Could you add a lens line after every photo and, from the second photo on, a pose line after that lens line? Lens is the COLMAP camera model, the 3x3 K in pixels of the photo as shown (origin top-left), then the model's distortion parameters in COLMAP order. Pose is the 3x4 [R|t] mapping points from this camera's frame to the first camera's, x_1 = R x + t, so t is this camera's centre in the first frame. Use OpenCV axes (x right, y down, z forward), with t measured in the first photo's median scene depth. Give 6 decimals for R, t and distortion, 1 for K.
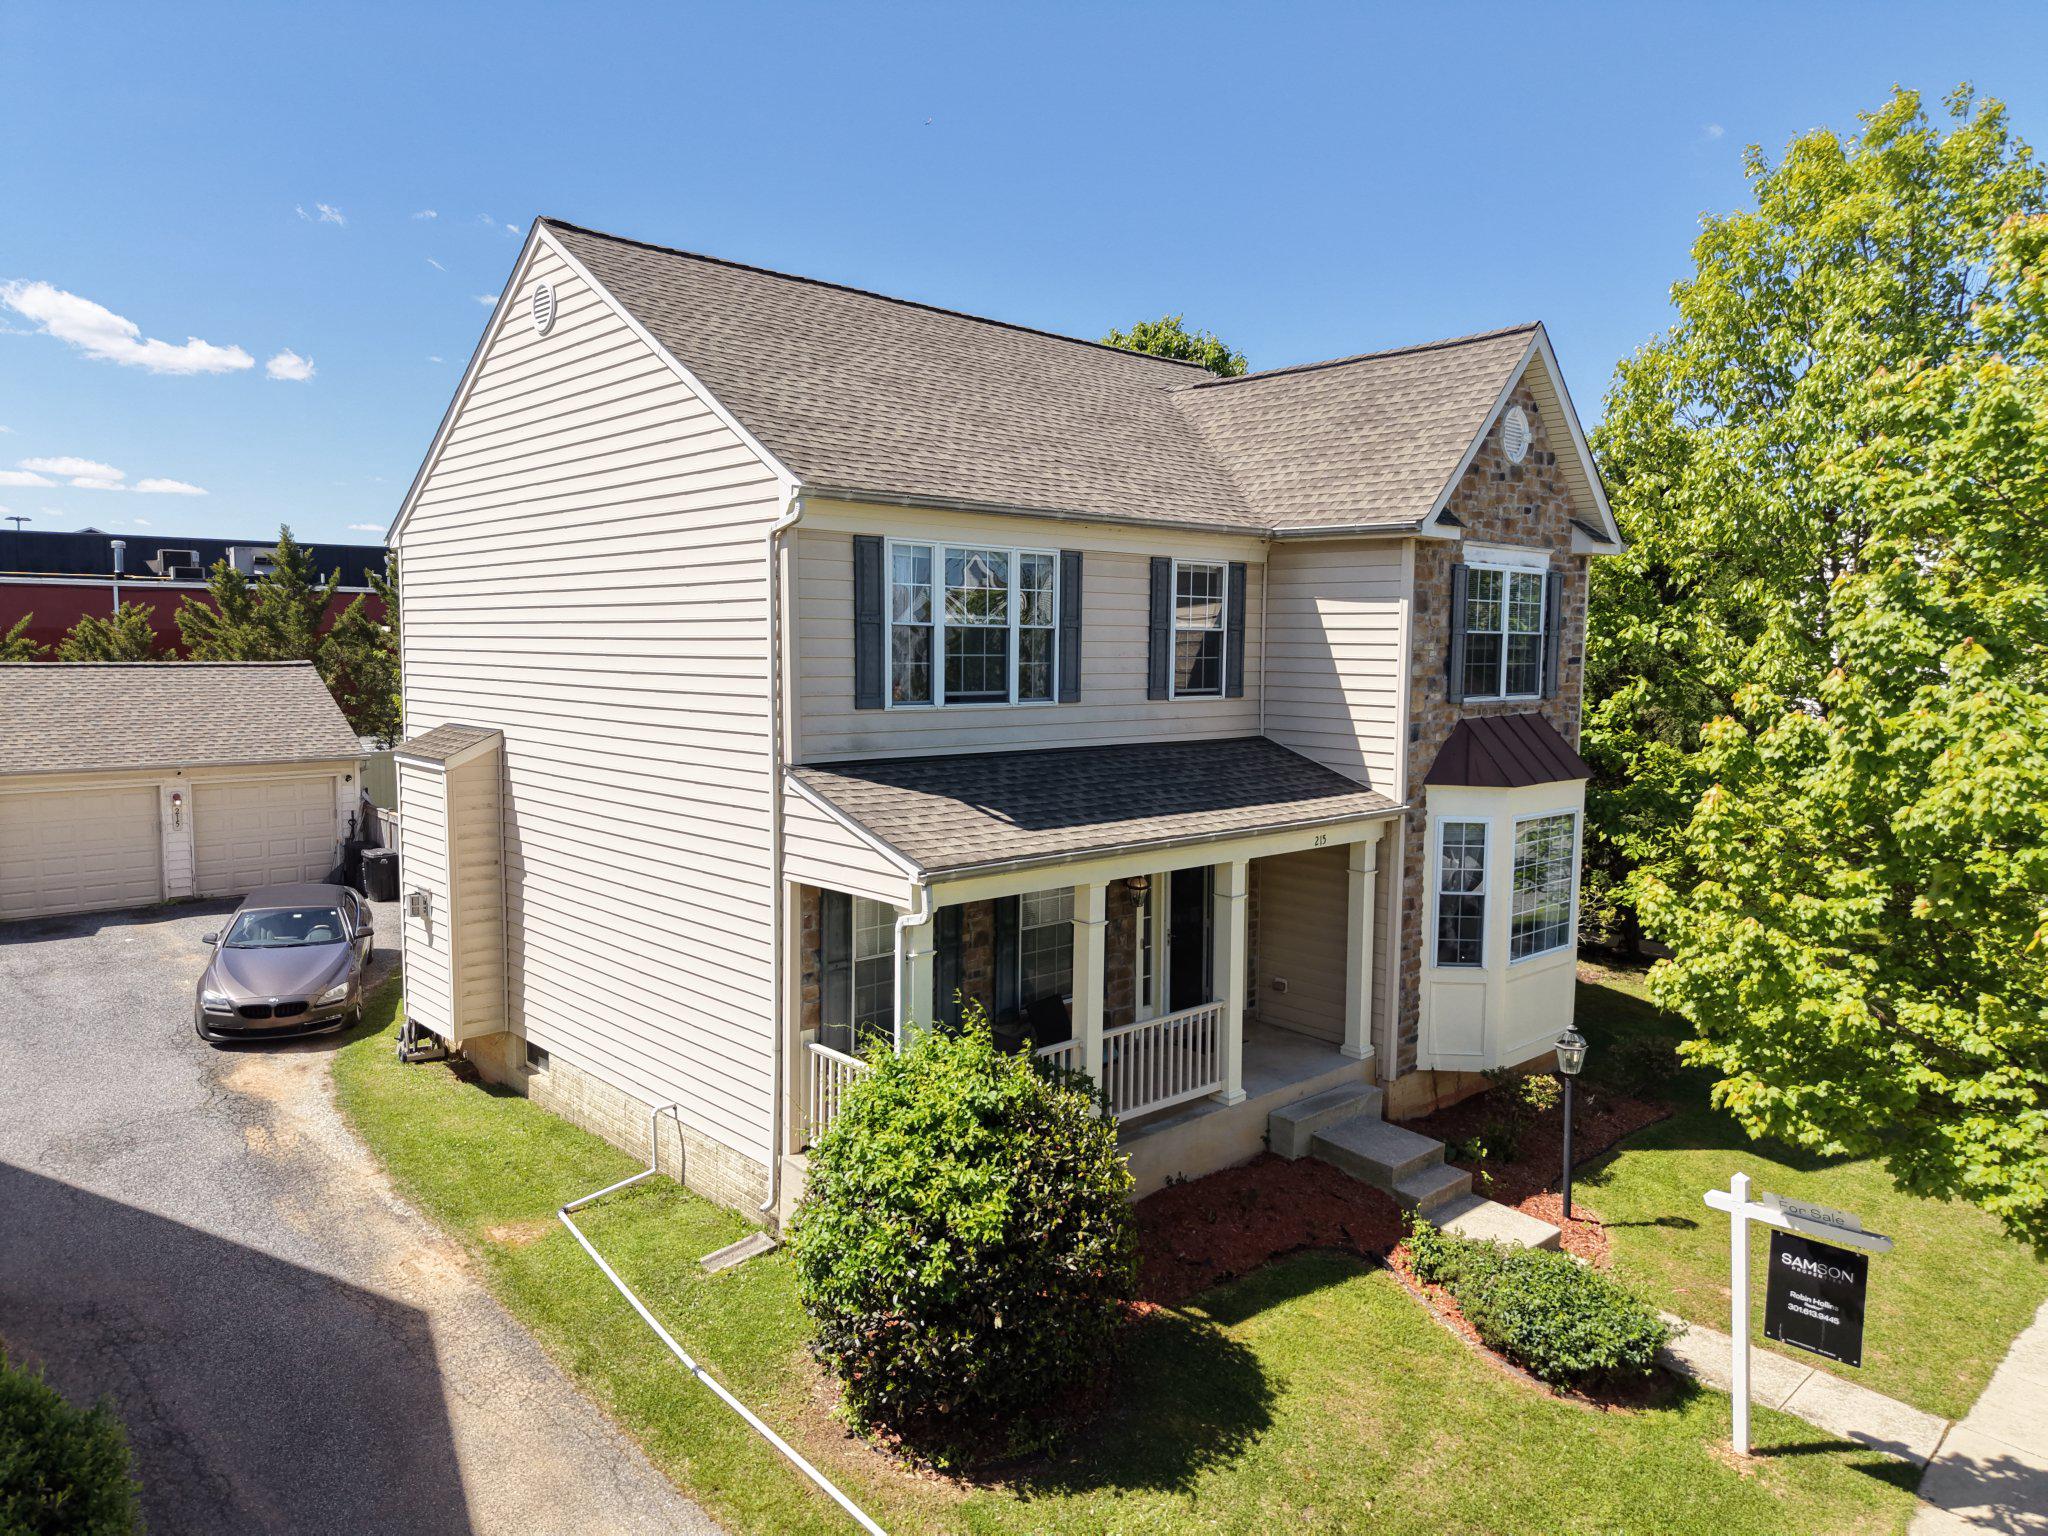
lens RADIAL K [[1383.1, 0, 1015.2], [0, 1383.1, 760.4], [0, 0, 1]] dist [-0.002232, -0.005755]
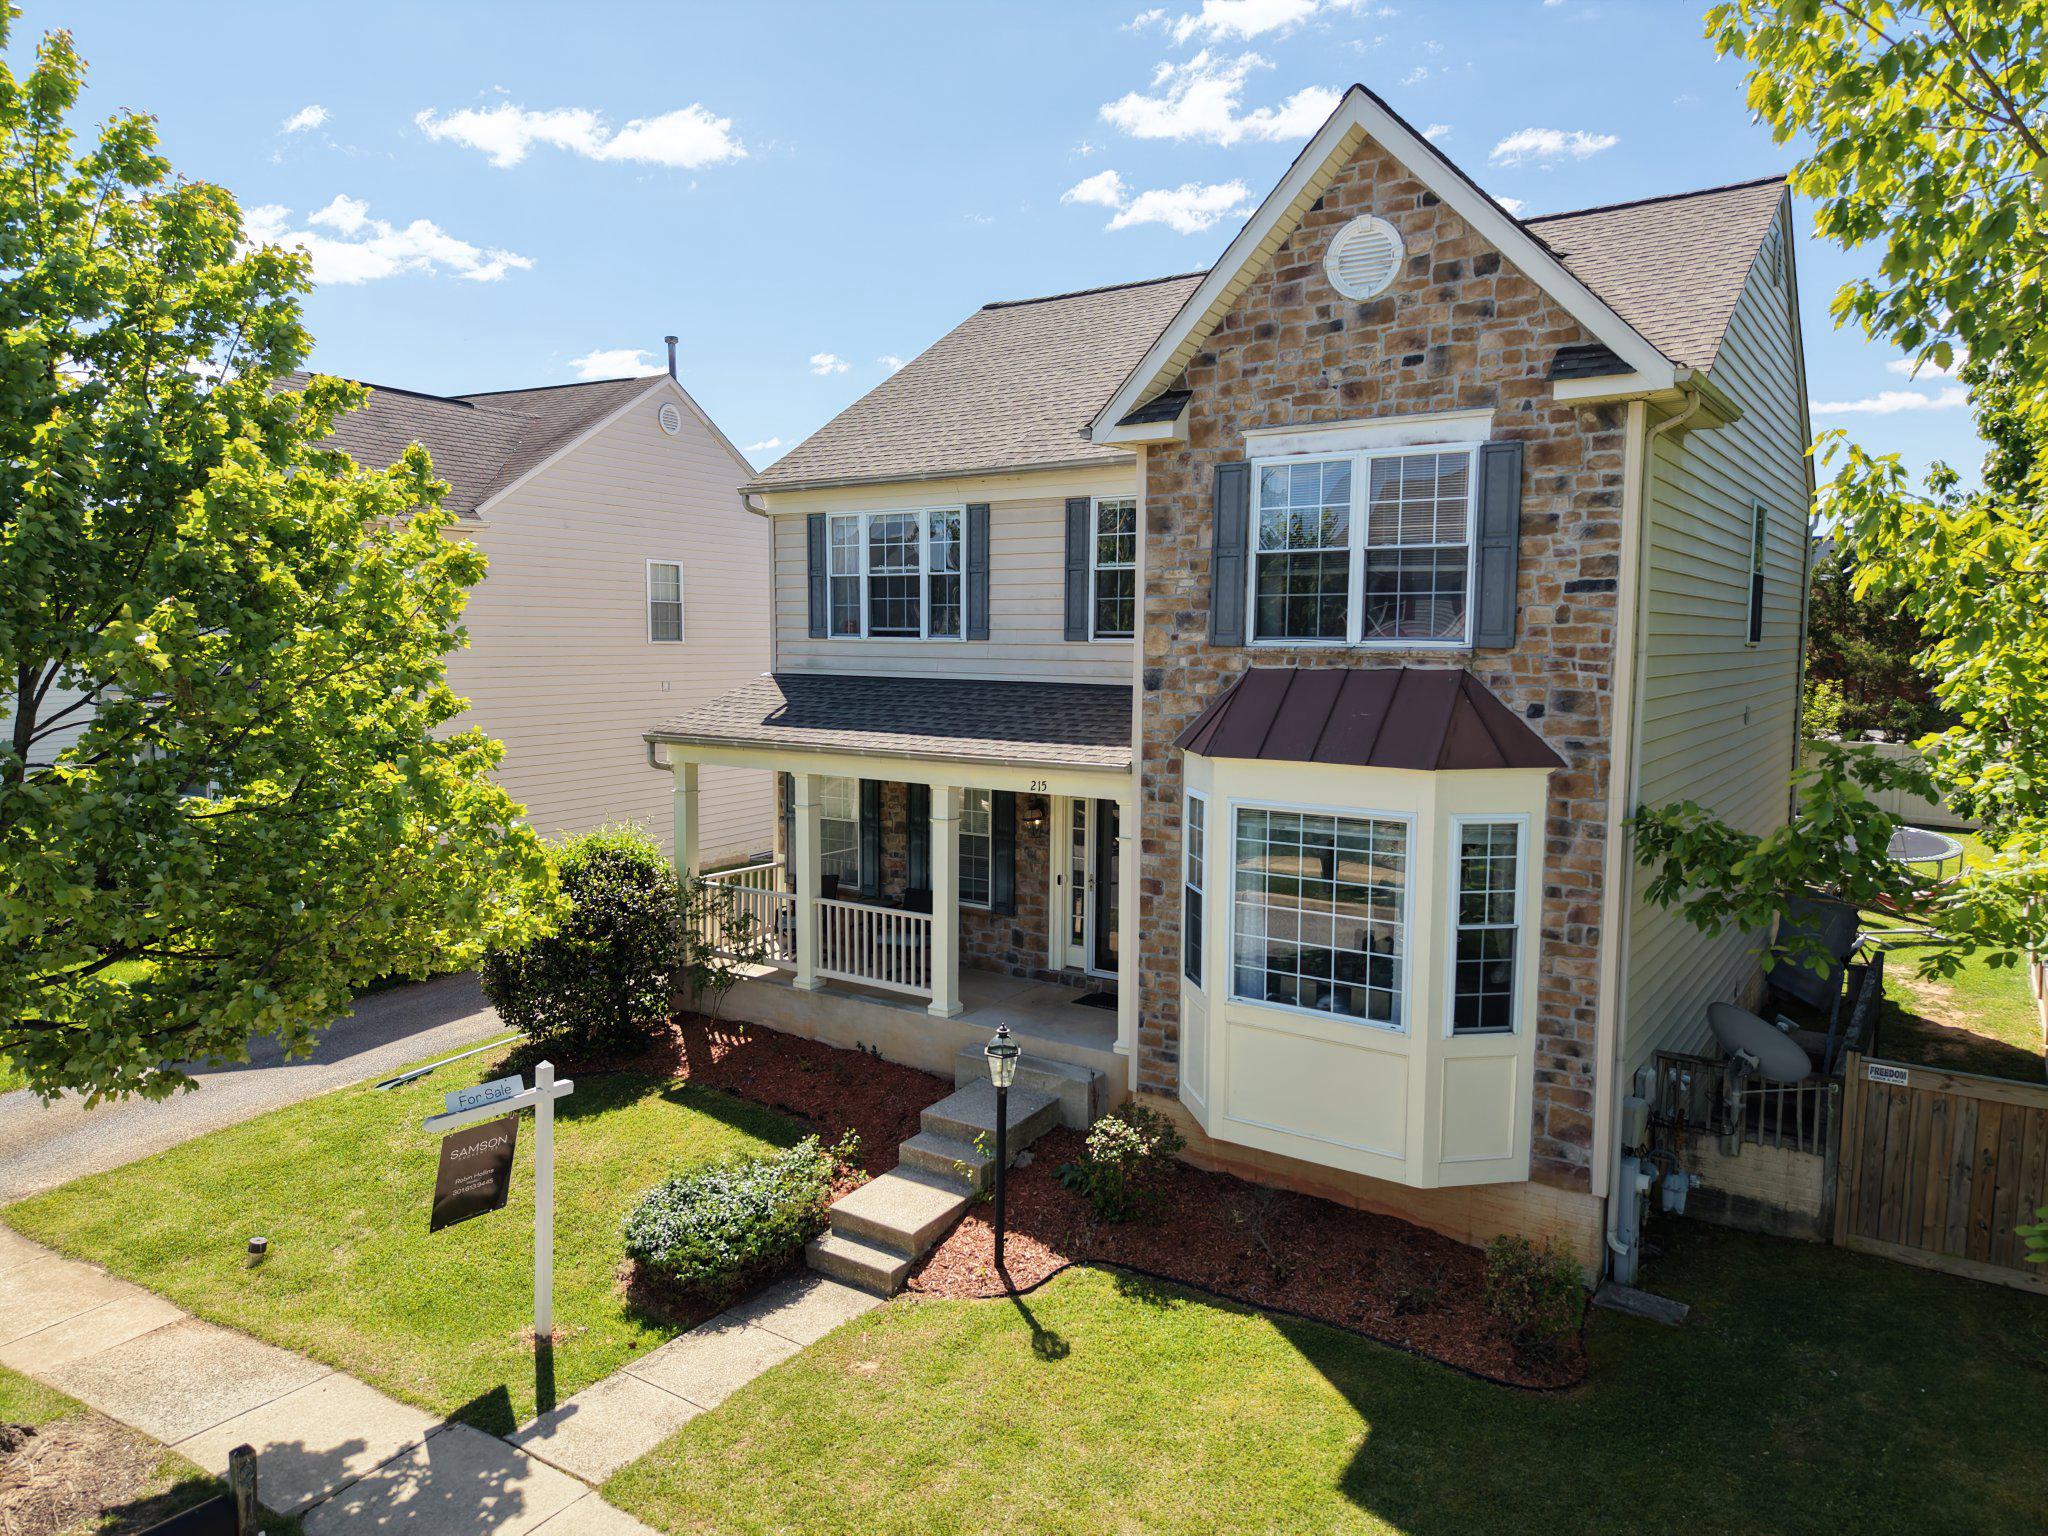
lens RADIAL K [[1394.5, 0, 1018.0], [0, 1394.5, 772.4], [0, 0, 1]] dist [0.033324, -0.000918]
pose [[0.207991, 0.087910, -0.974172, 1.184384], [-0.090442, 0.993415, 0.070336, -0.017593], [0.973940, 0.073477, 0.214572, 0.810298]]
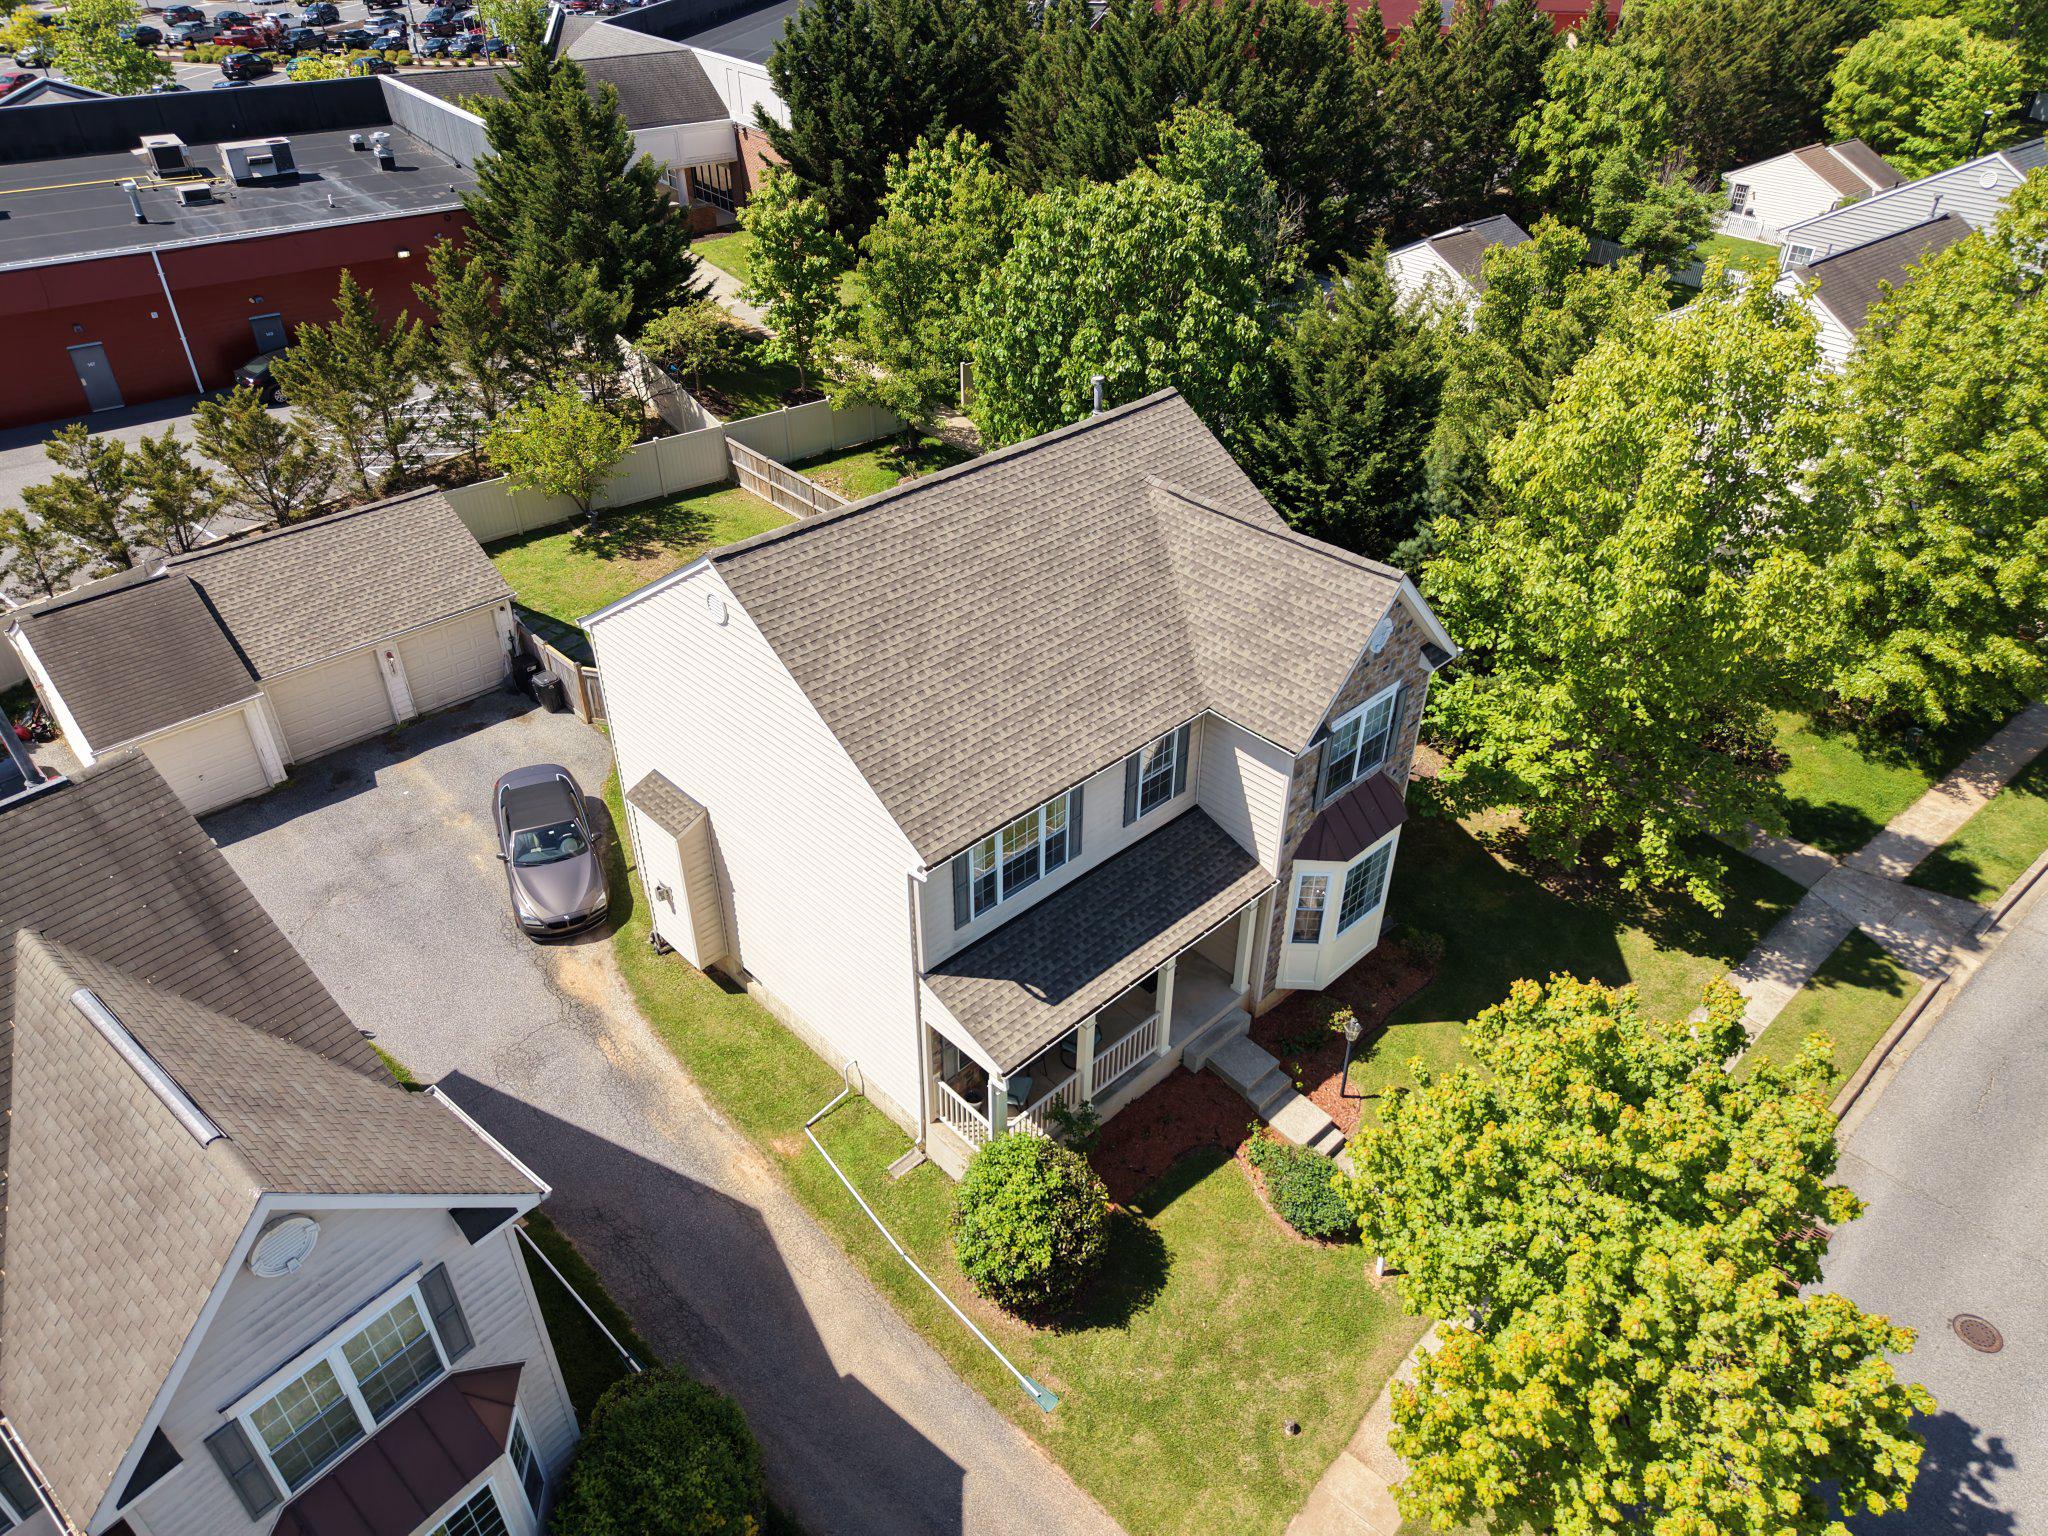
lens RADIAL K [[1383.1, 0, 1015.2], [0, 1383.1, 760.4], [0, 0, 1]] dist [-0.002232, -0.005755]
pose [[0.999768, -0.019196, 0.009797, -0.046971], [0.011942, 0.871852, 0.489624, -0.976180], [-0.017941, -0.489393, 0.871879, -0.388871]]
